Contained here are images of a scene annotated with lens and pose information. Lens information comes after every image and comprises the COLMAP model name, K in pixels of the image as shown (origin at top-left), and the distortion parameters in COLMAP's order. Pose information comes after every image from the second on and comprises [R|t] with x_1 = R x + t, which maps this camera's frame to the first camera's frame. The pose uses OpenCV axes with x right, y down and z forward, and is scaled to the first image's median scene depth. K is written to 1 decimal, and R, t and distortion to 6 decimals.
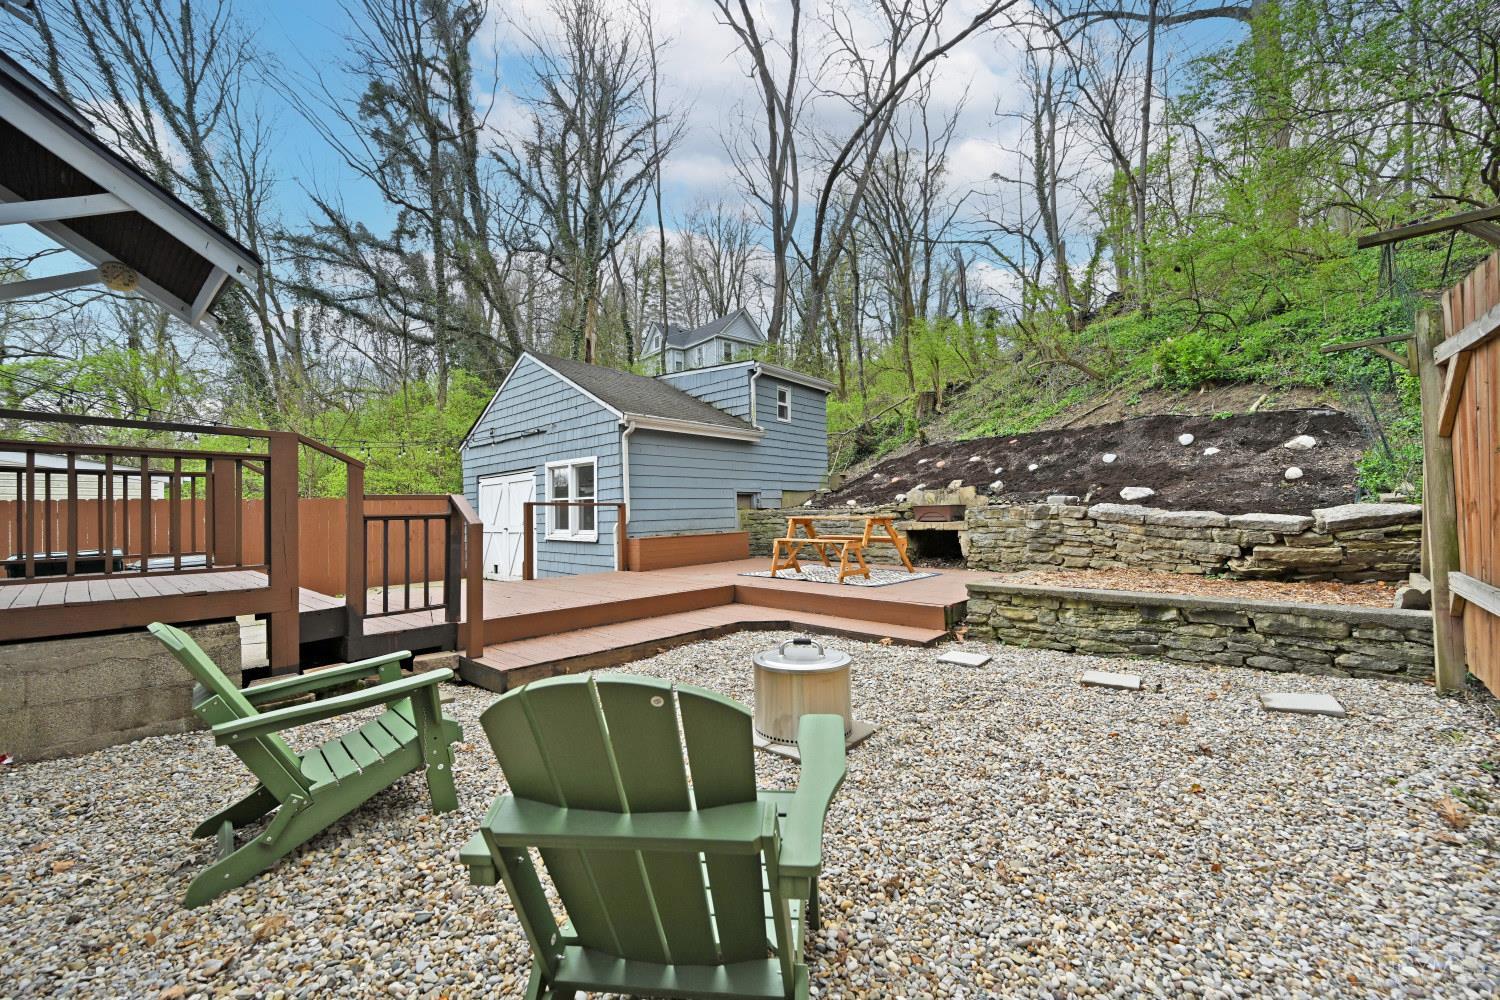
lens RADIAL K [[591.7, 0, 744.7], [0, 591.7, 507.9], [0, 0, 1]] dist [-0.001715, 0.000402]
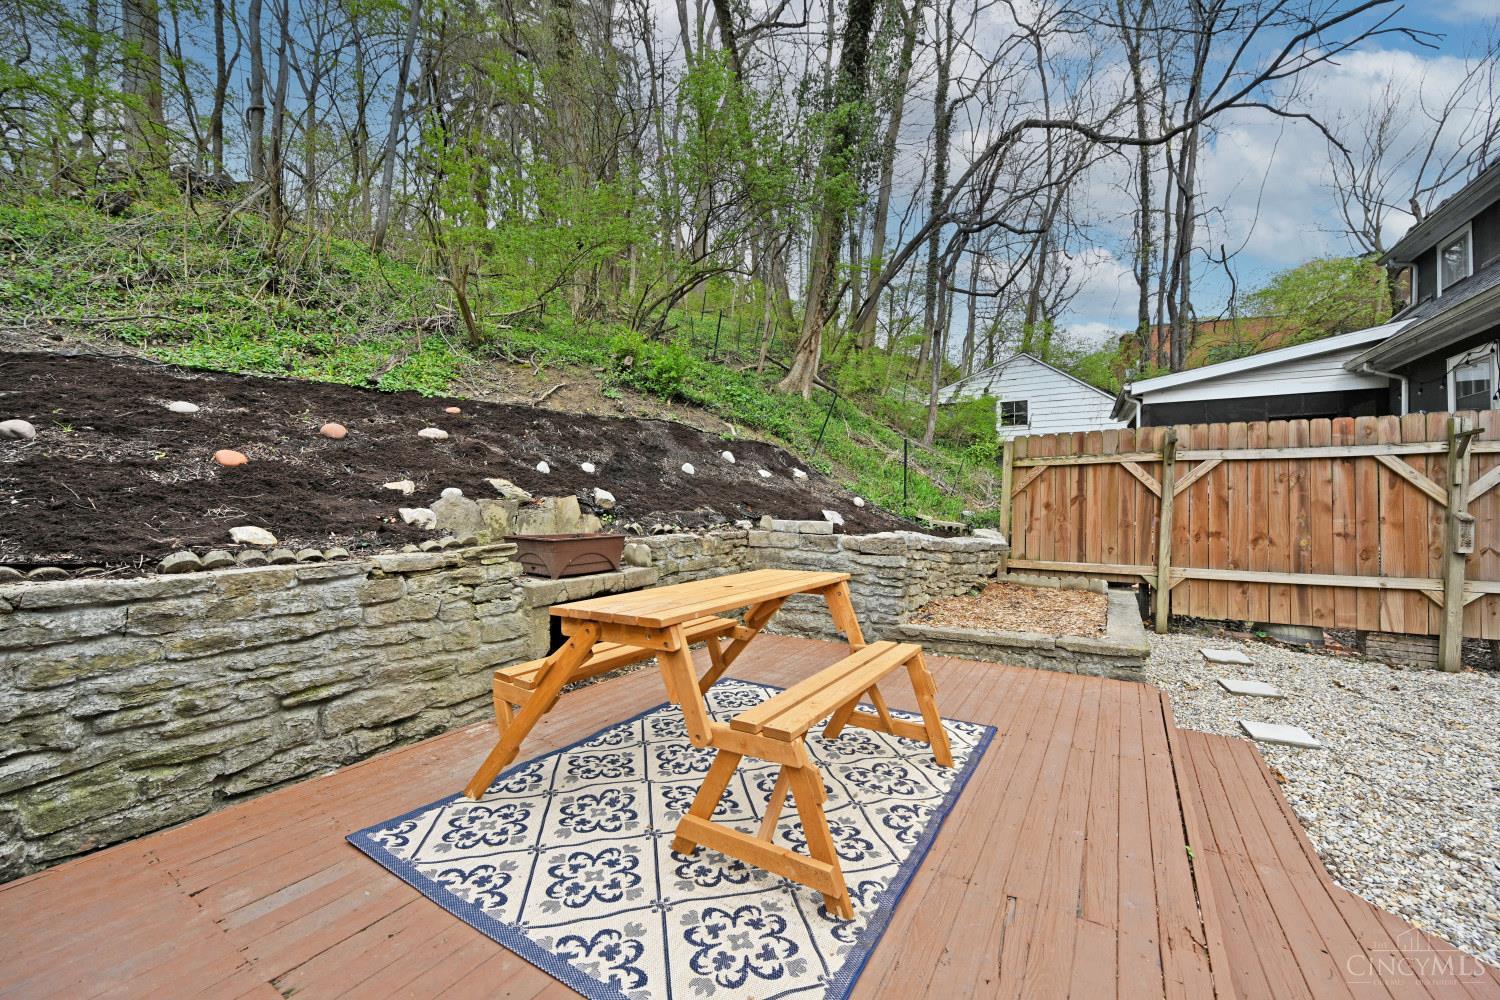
lens RADIAL K [[591.7, 0, 754.8], [0, 591.7, 499.6], [0, 0, 1]] dist [-0.001715, 0.000402]
pose [[-0.219676, 0.024396, 0.975268, -0.116891], [-0.001948, 0.999674, -0.025445, -0.018461], [-0.975571, -0.007489, -0.219557, 0.830237]]
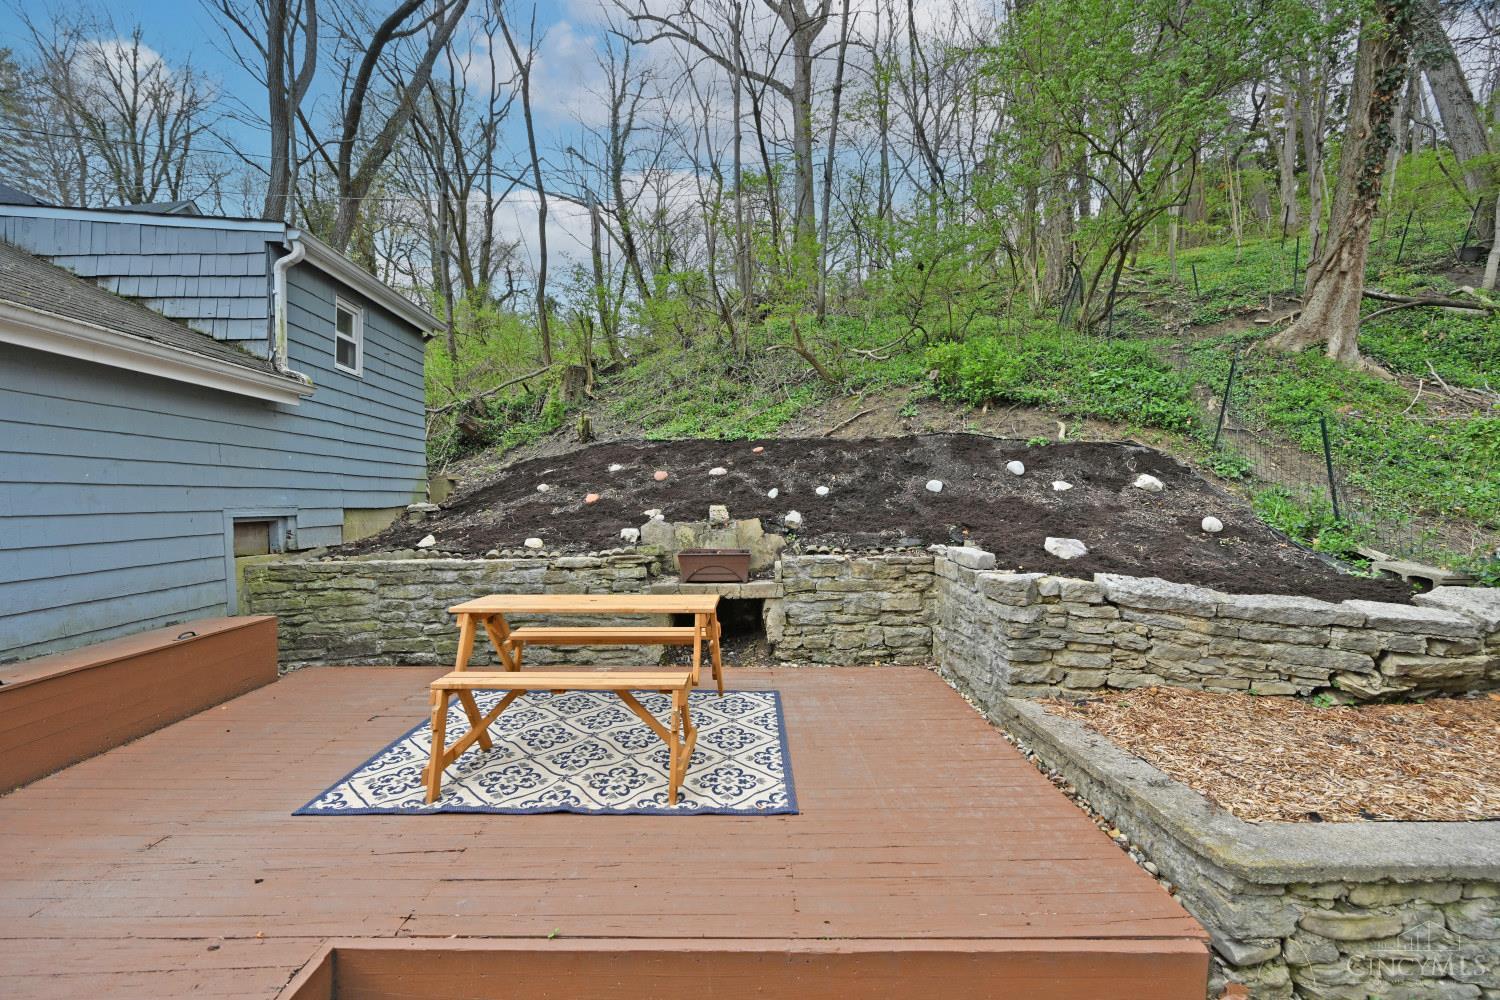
lens RADIAL K [[591.7, 0, 744.1], [0, 591.7, 505.7], [0, 0, 1]] dist [-0.001715, 0.000402]
pose [[0.720939, 0.007006, 0.692963, -0.047390], [-0.010729, 0.999942, 0.001052, -0.043985], [-0.692915, -0.008193, 0.720973, 0.486409]]
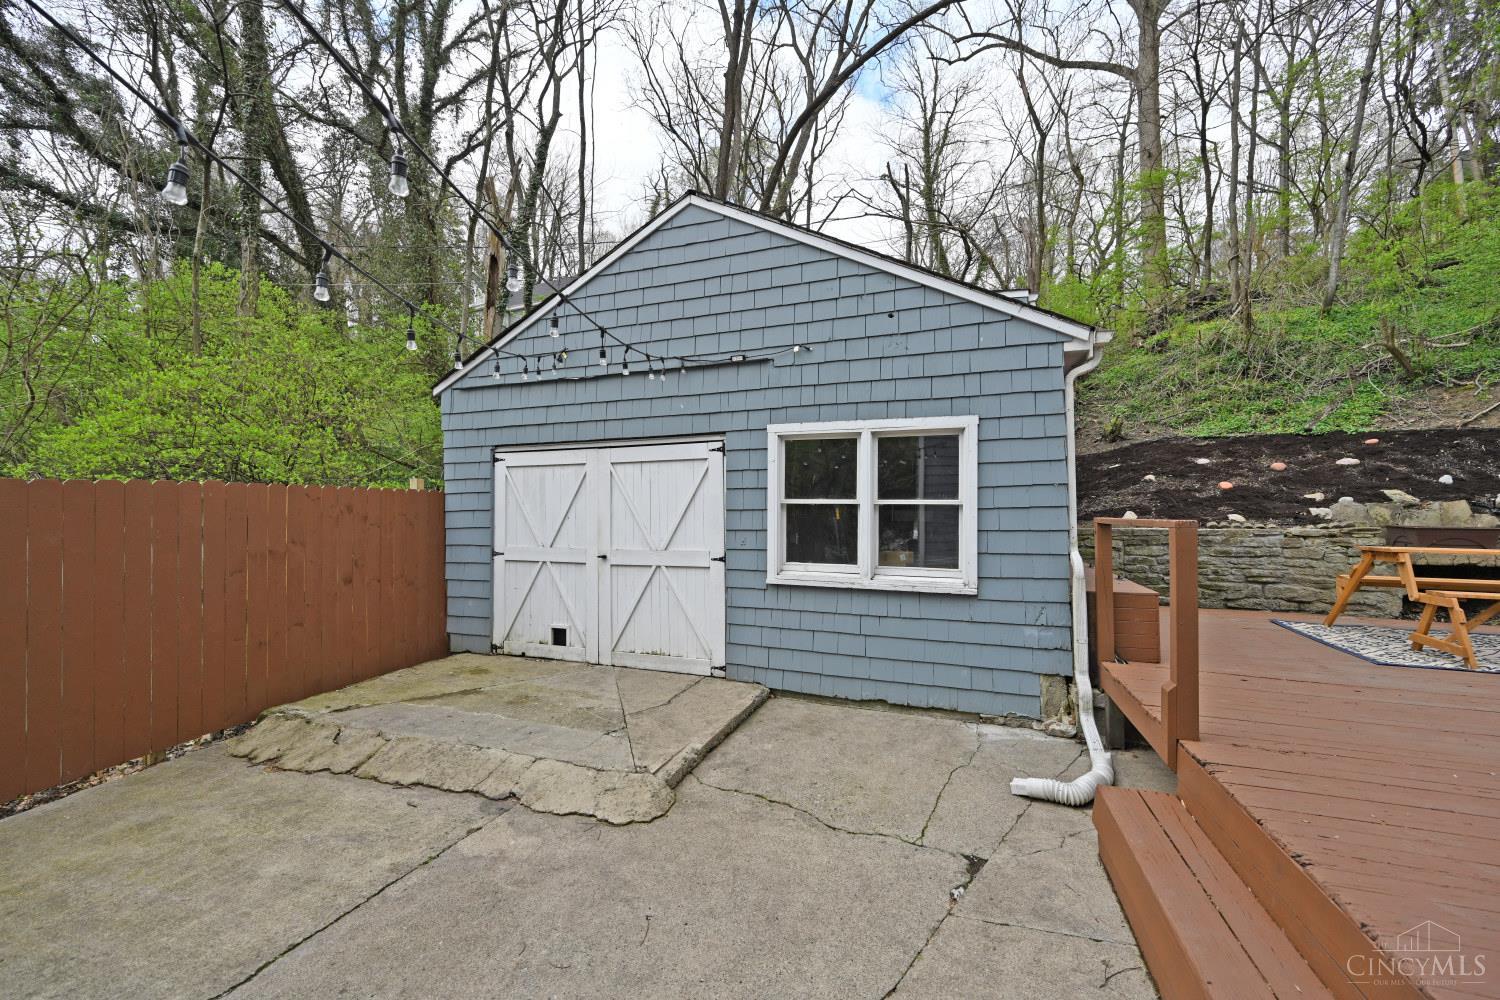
lens RADIAL K [[591.7, 0, 743.0], [0, 591.7, 502.5], [0, 0, 1]] dist [-0.001715, 0.000402]
pose [[0.921574, 0.022555, 0.387547, -0.575965], [-0.021586, 0.999744, -0.006855, -0.009694], [-0.387602, -0.002048, 0.921825, 0.594568]]
